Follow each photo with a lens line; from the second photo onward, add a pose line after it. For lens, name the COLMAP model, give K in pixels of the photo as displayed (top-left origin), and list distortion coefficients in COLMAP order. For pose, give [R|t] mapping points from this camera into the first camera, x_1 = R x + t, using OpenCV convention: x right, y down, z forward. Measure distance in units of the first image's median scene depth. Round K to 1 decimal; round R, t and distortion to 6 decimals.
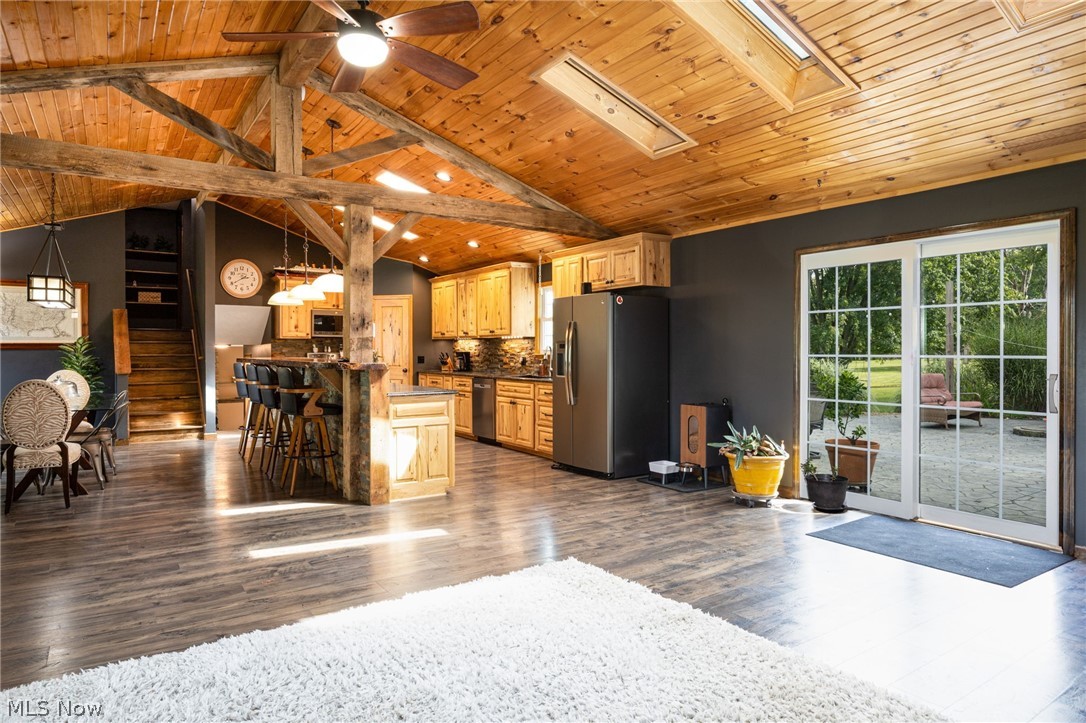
lens RADIAL K [[665.8, 0, 543.0], [0, 665.8, 361.5], [0, 0, 1]] dist [-0.000857, -0.000231]
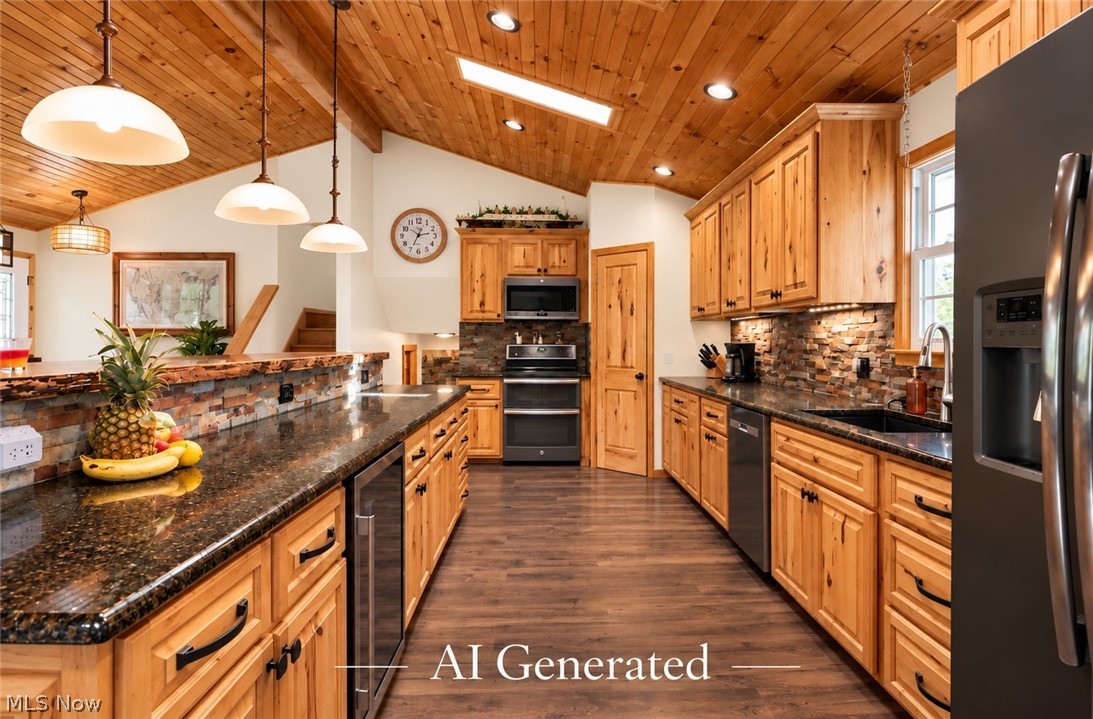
lens RADIAL K [[608.5, 0, 546.7], [0, 608.5, 344.1], [0, 0, 1]] dist [-0.001138, -0.000315]
pose [[0.841021, 0.003674, -0.540990, 0.007950], [-0.011799, 0.999864, -0.011552, -0.008193], [0.540874, 0.016099, 0.840950, 0.610537]]
